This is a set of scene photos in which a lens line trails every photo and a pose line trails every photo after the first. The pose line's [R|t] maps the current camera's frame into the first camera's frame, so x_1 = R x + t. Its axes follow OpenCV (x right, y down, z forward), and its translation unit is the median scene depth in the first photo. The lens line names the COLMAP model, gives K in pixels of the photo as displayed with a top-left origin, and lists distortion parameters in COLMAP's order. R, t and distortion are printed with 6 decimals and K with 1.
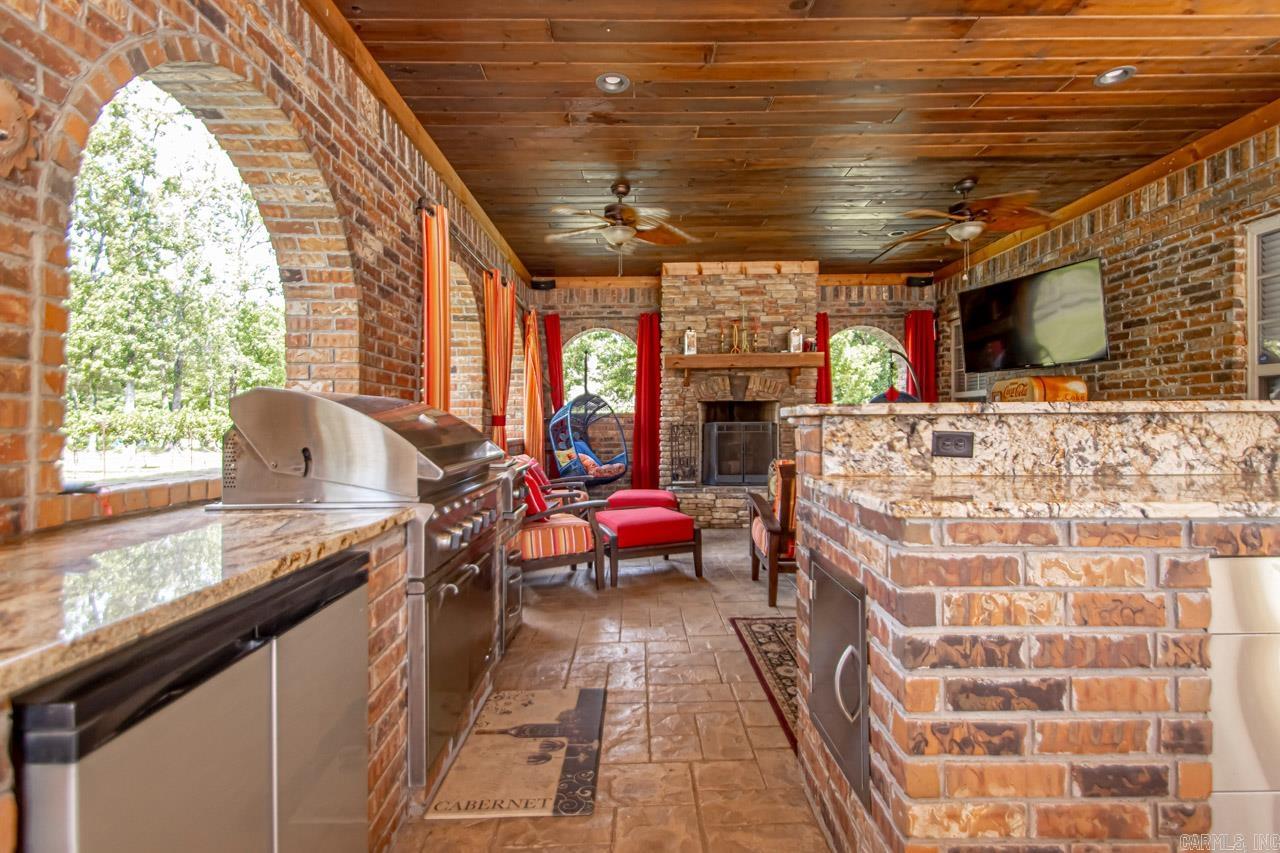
lens RADIAL K [[657.2, 0, 635.1], [0, 657.2, 433.3], [0, 0, 1]] dist [0.045262, -0.029143]
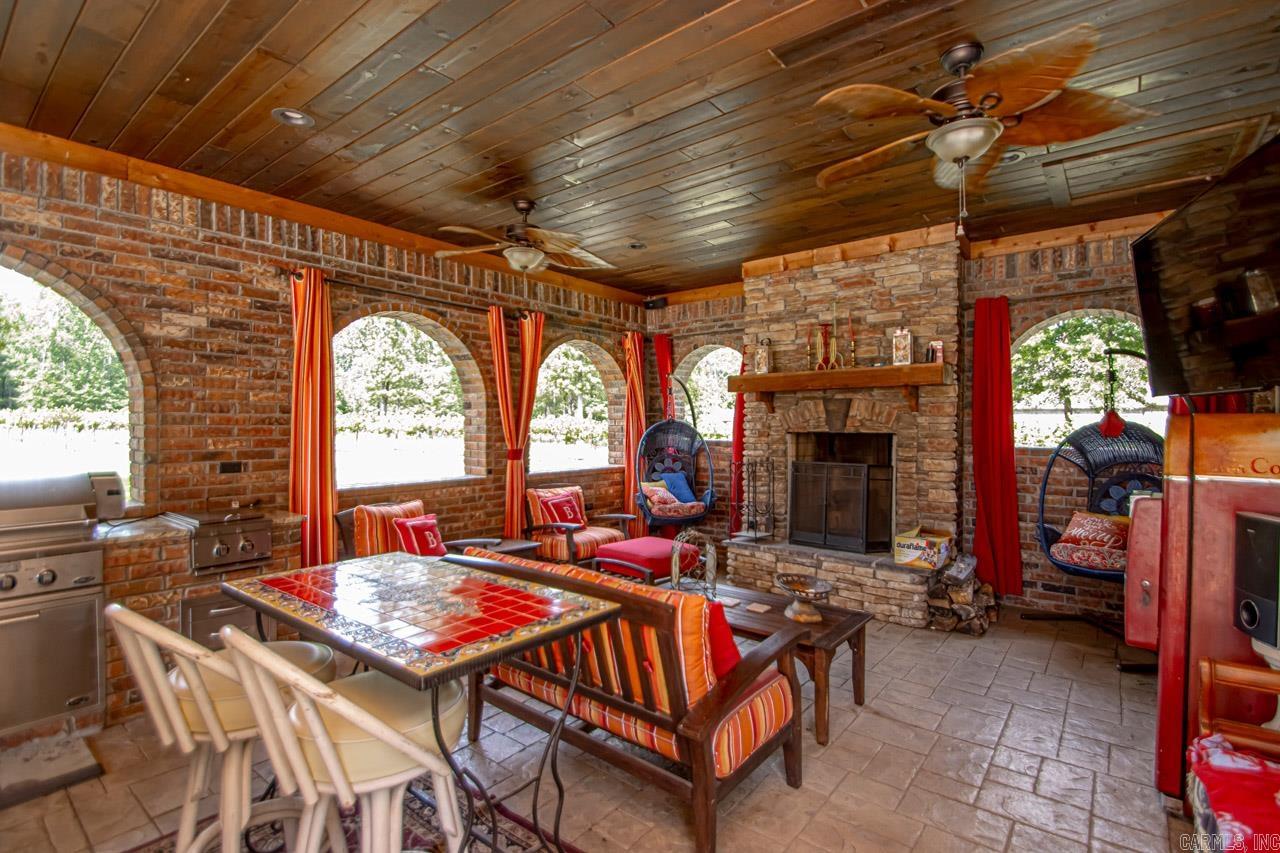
lens RADIAL K [[610.0, 0, 596.9], [0, 610.0, 435.4], [0, 0, 1]] dist [0.000340, -0.001785]
pose [[0.760554, 0.020573, -0.648949, 0.571517], [-0.011849, 0.999771, 0.017807, -0.078786], [0.649167, -0.005854, 0.760623, 0.431577]]
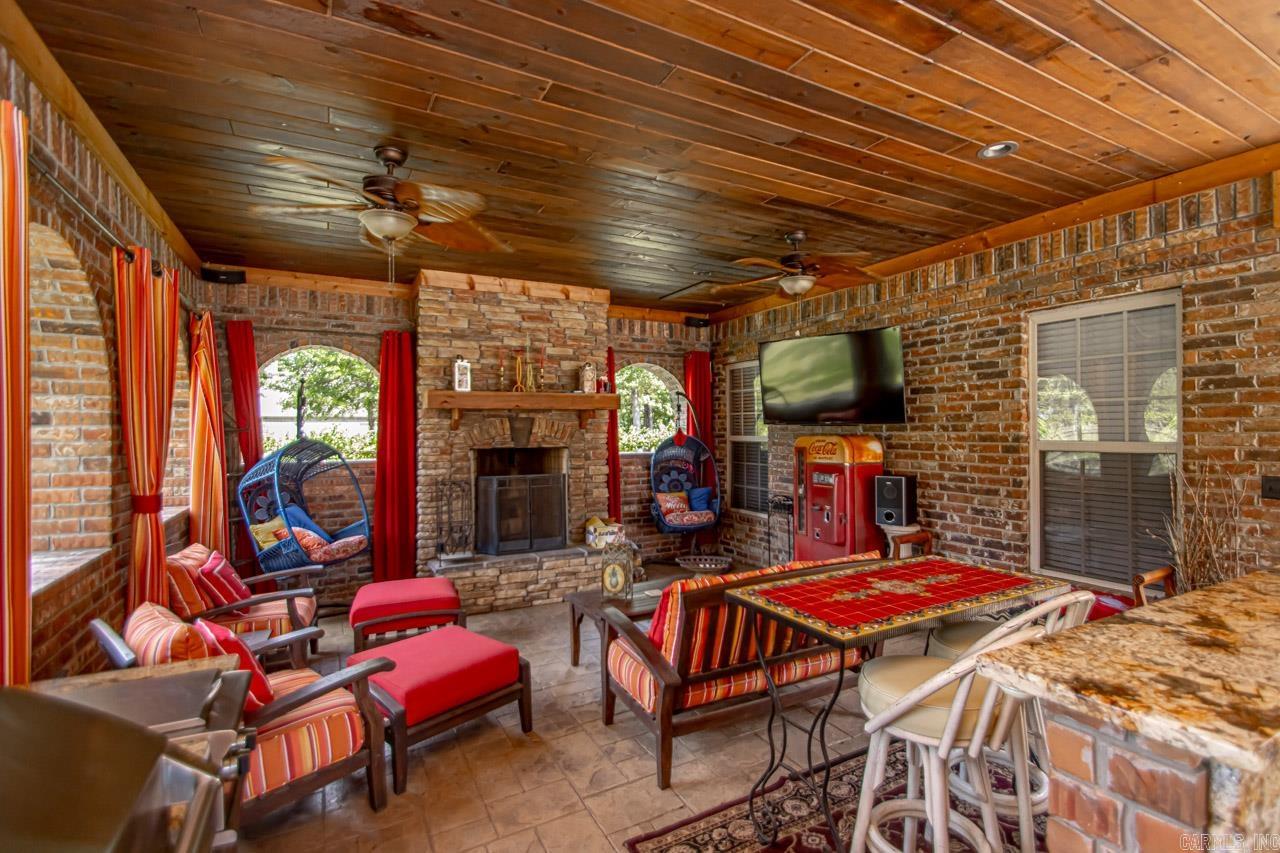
lens RADIAL K [[615.3, 0, 685.3], [0, 615.3, 438.9], [0, 0, 1]] dist [0.019175, -0.021140]
pose [[0.861189, -0.006959, 0.508238, -0.084022], [0.005606, 0.999975, 0.004193, -0.089439], [-0.508255, -0.000762, 0.861207, 0.326944]]
